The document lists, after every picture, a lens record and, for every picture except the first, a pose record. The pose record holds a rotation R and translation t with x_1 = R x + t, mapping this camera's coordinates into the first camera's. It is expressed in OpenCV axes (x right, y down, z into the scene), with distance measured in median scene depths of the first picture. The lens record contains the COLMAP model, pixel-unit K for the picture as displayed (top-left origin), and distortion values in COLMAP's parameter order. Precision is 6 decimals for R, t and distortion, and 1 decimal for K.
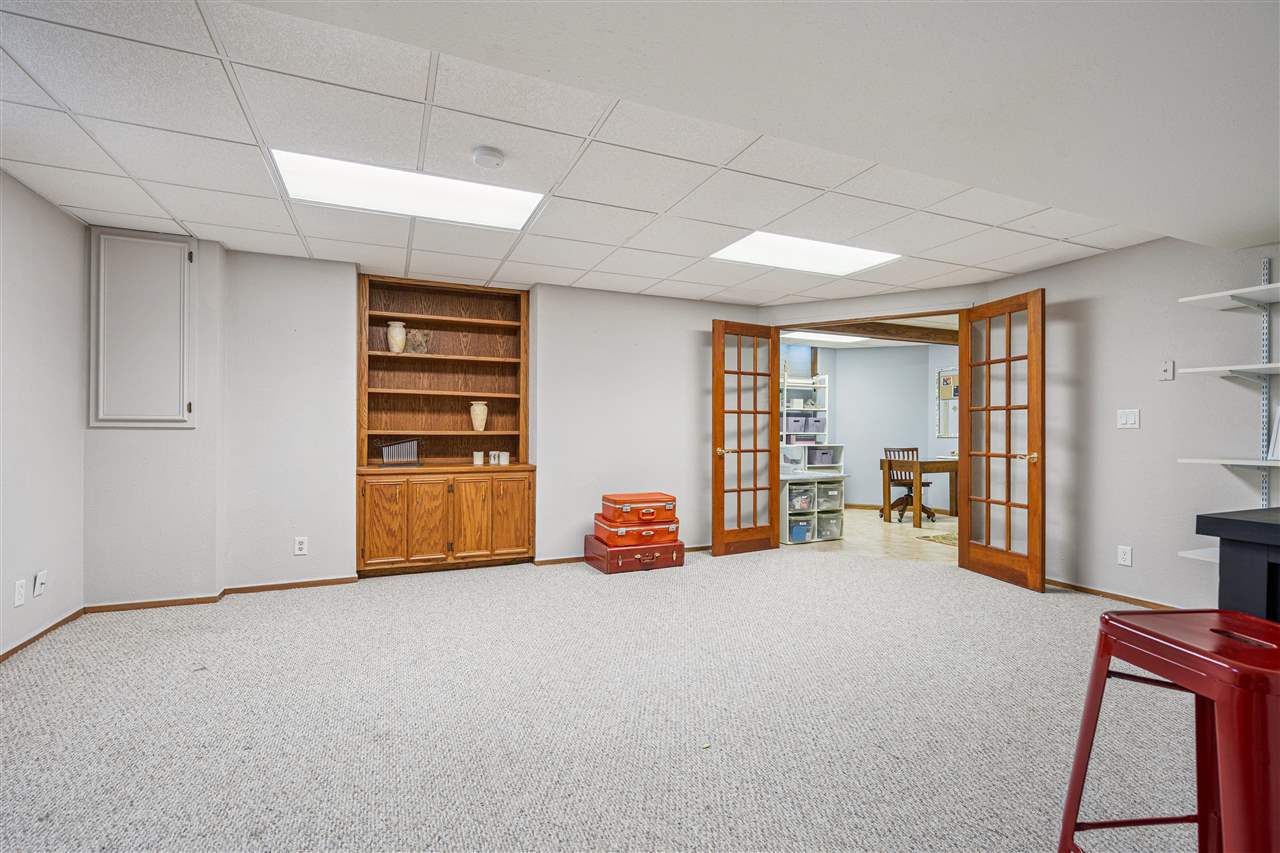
lens RADIAL K [[589.7, 0, 639.6], [0, 589.7, 426.6], [0, 0, 1]] dist [-0.002740, 0.002086]
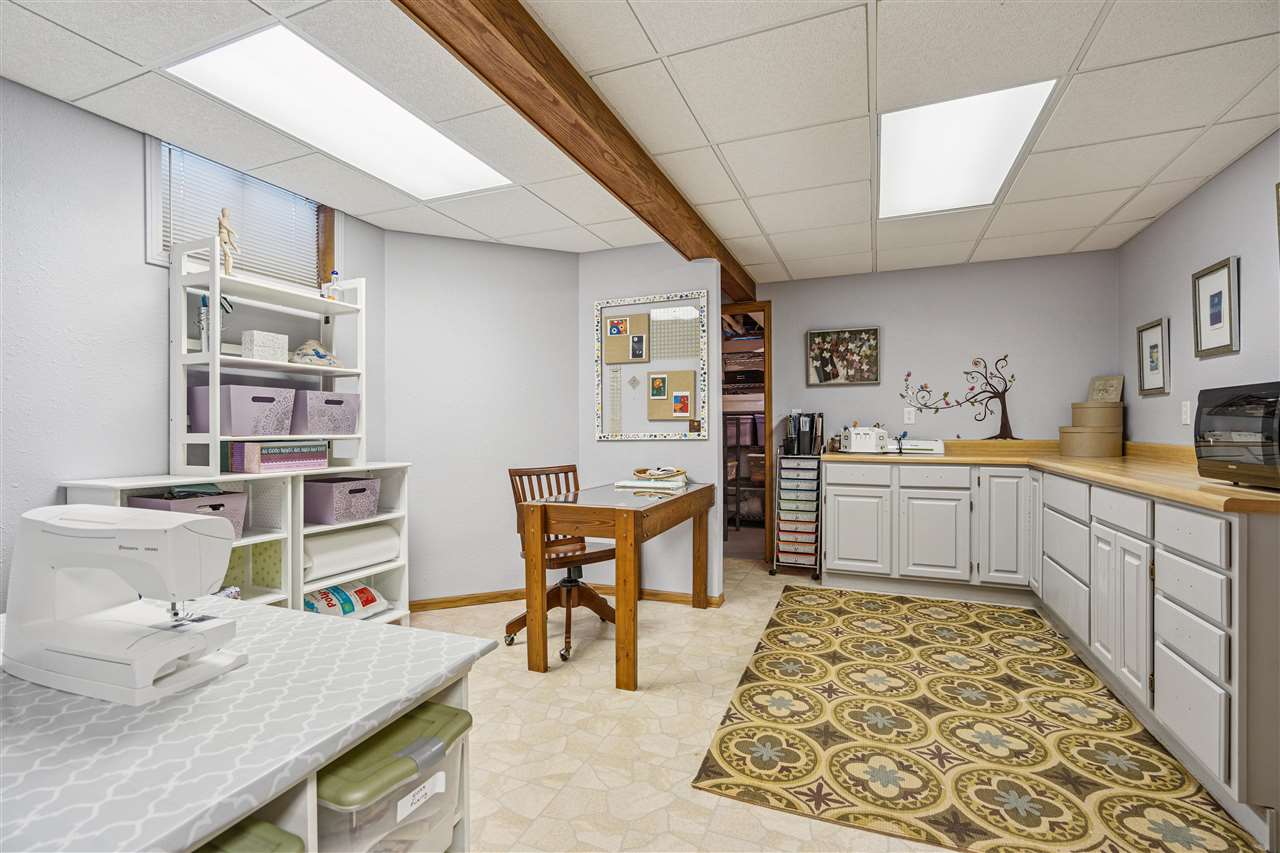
lens RADIAL K [[589.7, 0, 642.8], [0, 589.7, 426.3], [0, 0, 1]] dist [-0.002740, 0.002086]
pose [[0.730521, -0.006458, 0.682860, 0.194107], [0.005198, 0.999979, 0.003896, 0.004672], [-0.682871, 0.000704, 0.730539, 0.612050]]
